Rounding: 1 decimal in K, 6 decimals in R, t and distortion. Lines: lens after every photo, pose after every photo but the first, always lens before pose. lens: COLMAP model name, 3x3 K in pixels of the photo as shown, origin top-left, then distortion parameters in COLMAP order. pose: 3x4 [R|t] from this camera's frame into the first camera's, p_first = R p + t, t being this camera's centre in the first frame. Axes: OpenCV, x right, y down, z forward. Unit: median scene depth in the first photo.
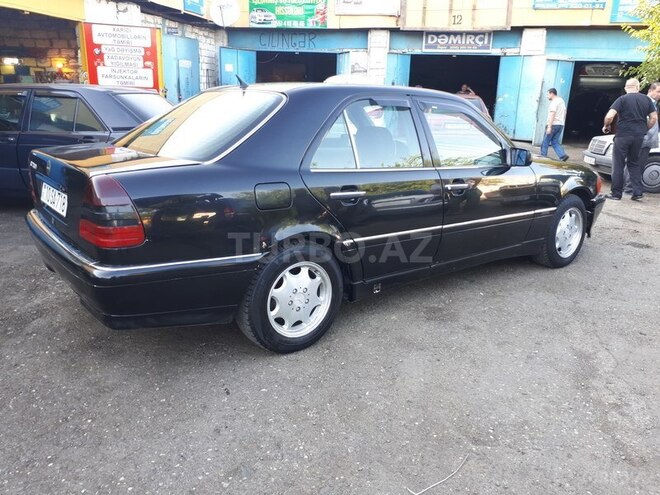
lens RADIAL K [[525.7, 0, 330.0], [0, 525.7, 247.5], [0, 0, 1]] dist [0.010856, -0.000409]
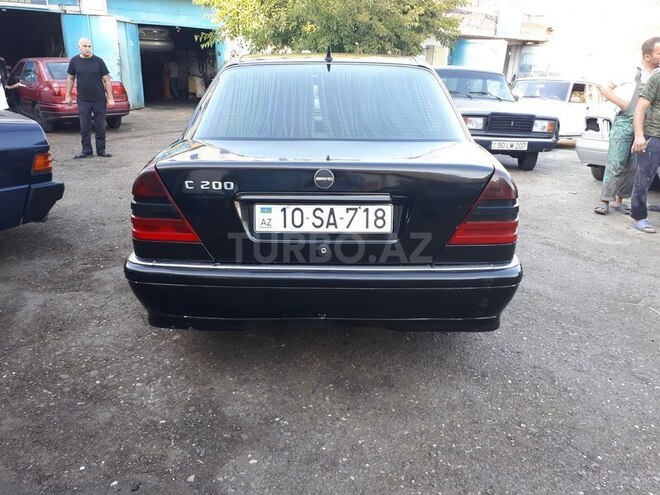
lens RADIAL K [[525.7, 0, 330.0], [0, 525.7, 247.5], [0, 0, 1]] dist [0.010856, -0.000409]
pose [[0.627334, -0.263308, 0.732885, -0.192762], [0.213377, 0.963207, 0.163412, -0.031175], [-0.748948, 0.053867, 0.660436, 0.092697]]
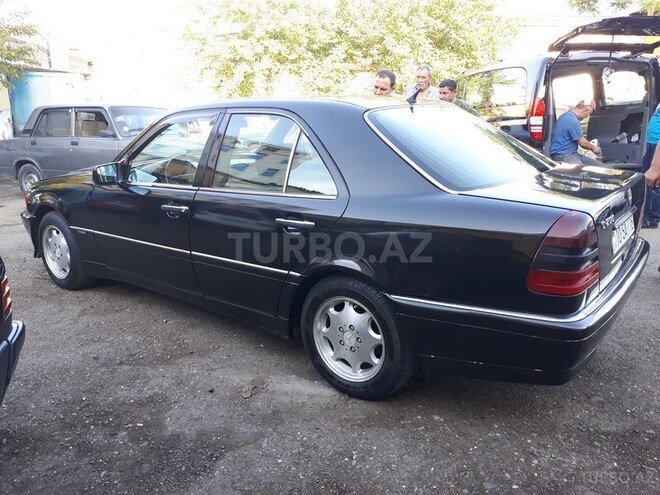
lens RADIAL K [[525.7, 0, 330.0], [0, 525.7, 247.5], [0, 0, 1]] dist [0.010856, -0.000409]
pose [[-0.229815, -0.278442, 0.932553, -0.226583], [0.267937, 0.903071, 0.335668, -0.091030], [-0.935625, 0.327007, -0.132934, 0.288506]]
